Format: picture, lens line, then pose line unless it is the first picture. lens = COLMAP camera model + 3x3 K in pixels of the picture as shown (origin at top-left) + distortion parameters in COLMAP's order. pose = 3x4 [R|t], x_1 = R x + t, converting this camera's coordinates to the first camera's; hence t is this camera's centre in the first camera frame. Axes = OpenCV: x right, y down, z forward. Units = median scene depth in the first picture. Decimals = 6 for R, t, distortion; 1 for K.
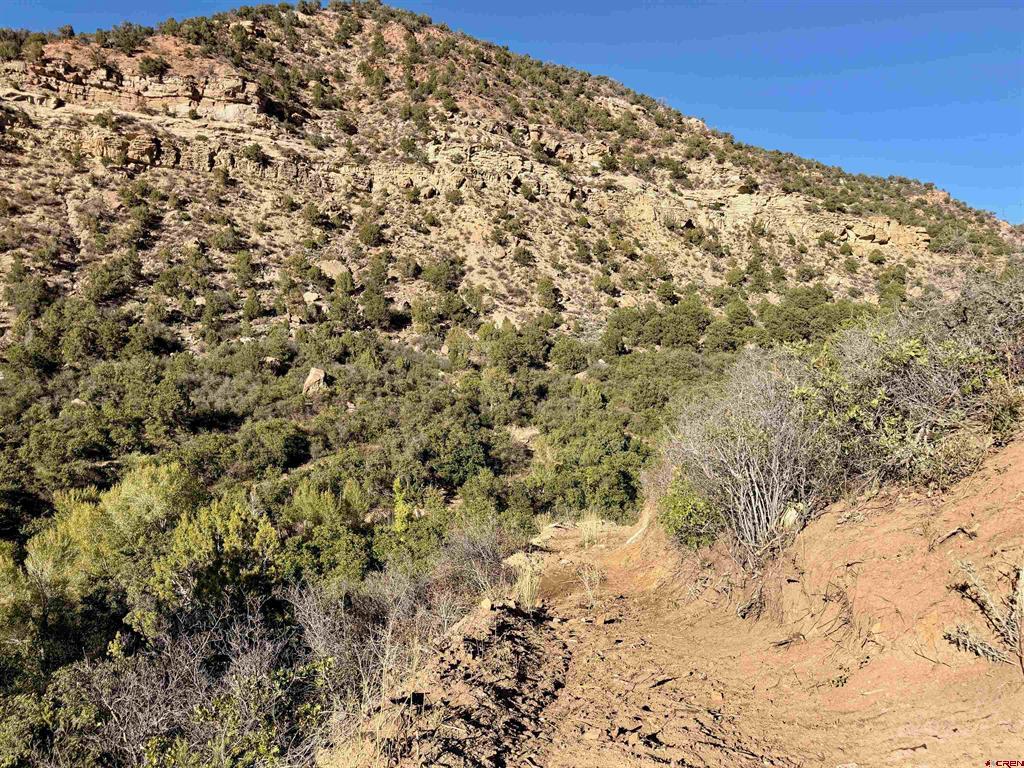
lens RADIAL K [[751.1, 0, 512.0], [0, 751.1, 384.0], [0, 0, 1]] dist [0.041243, -0.046654]
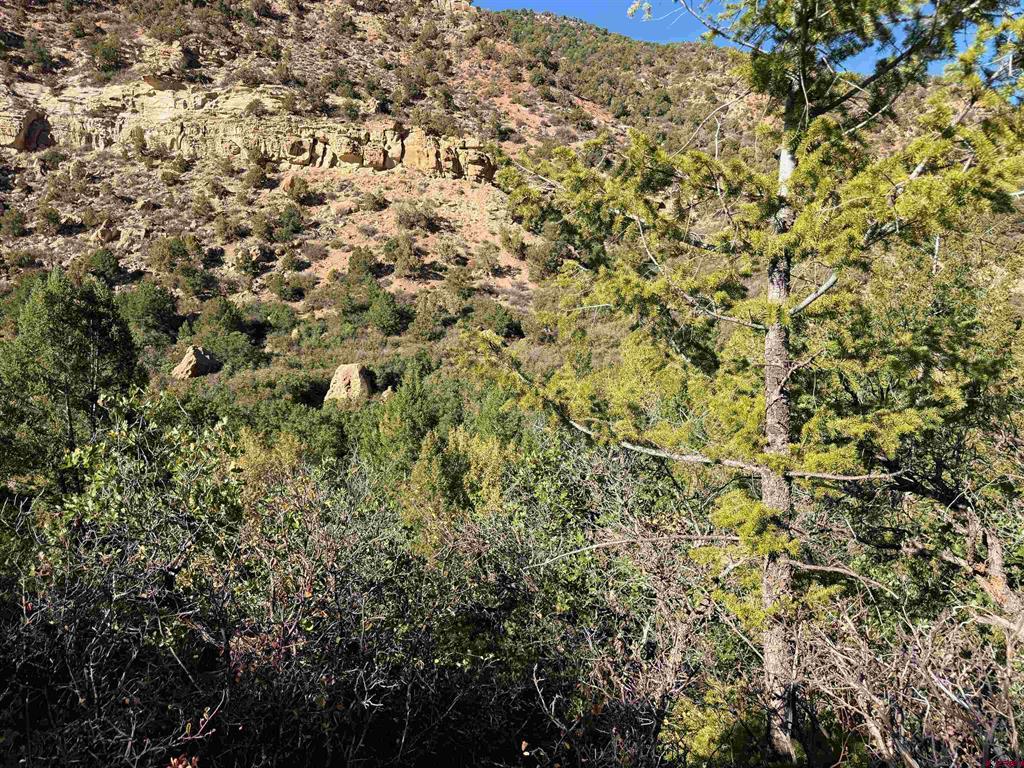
lens RADIAL K [[751.1, 0, 512.0], [0, 751.1, 384.0], [0, 0, 1]] dist [0.041243, -0.046654]
pose [[0.955227, 0.062438, -0.289209, 1.010687], [-0.042044, 0.996205, 0.076207, -0.092374], [0.292870, -0.060635, 0.954228, 0.621449]]
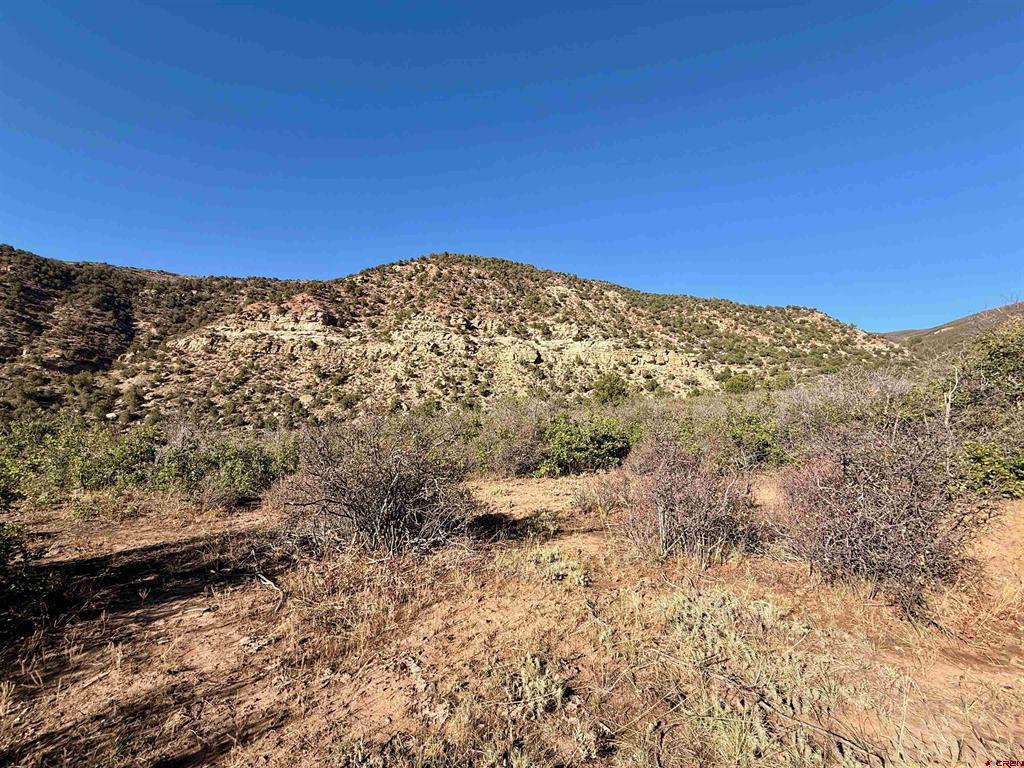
lens RADIAL K [[416.3, 0, 512.0], [0, 416.3, 384.0], [0, 0, 1]] dist [0.000602, 0.000098]
pose [[0.951556, -0.026595, -0.306325, 0.604480], [-0.003336, 0.995301, -0.096774, -0.066714], [0.307459, 0.093108, 0.946995, 0.012646]]
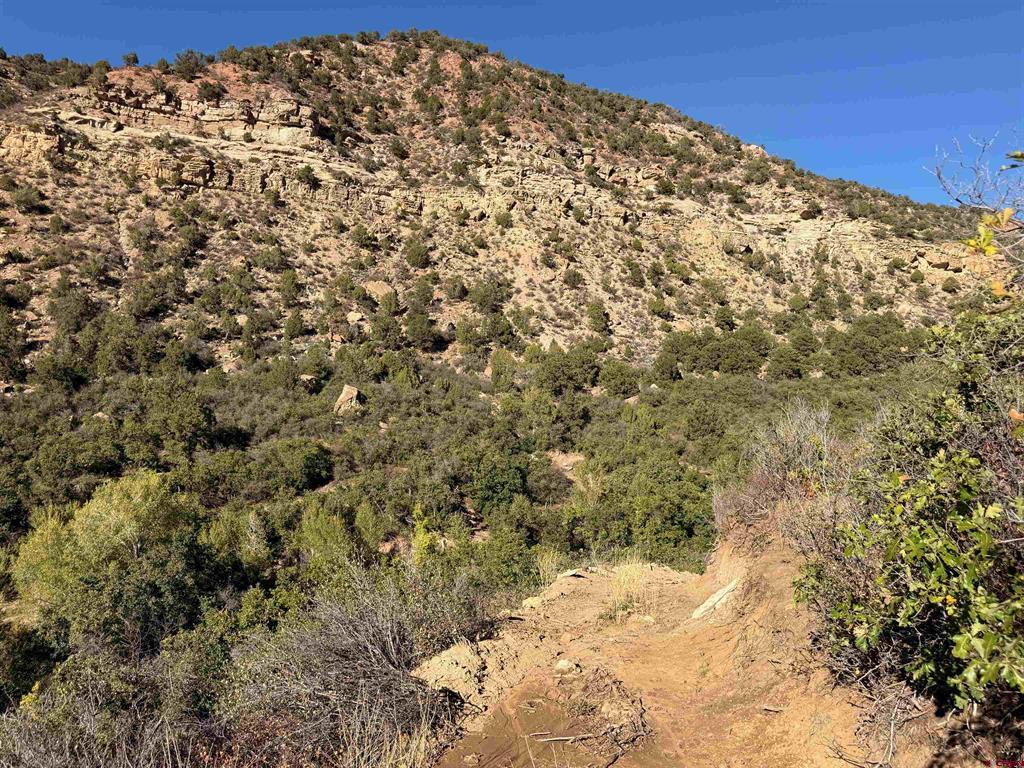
lens RADIAL K [[751.1, 0, 512.0], [0, 751.1, 384.0], [0, 0, 1]] dist [0.041243, -0.046654]
pose [[0.997479, 0.017104, -0.068864, 0.004527], [-0.019938, 0.998973, -0.040682, 0.005374], [0.068098, 0.041952, 0.996796, 0.034899]]
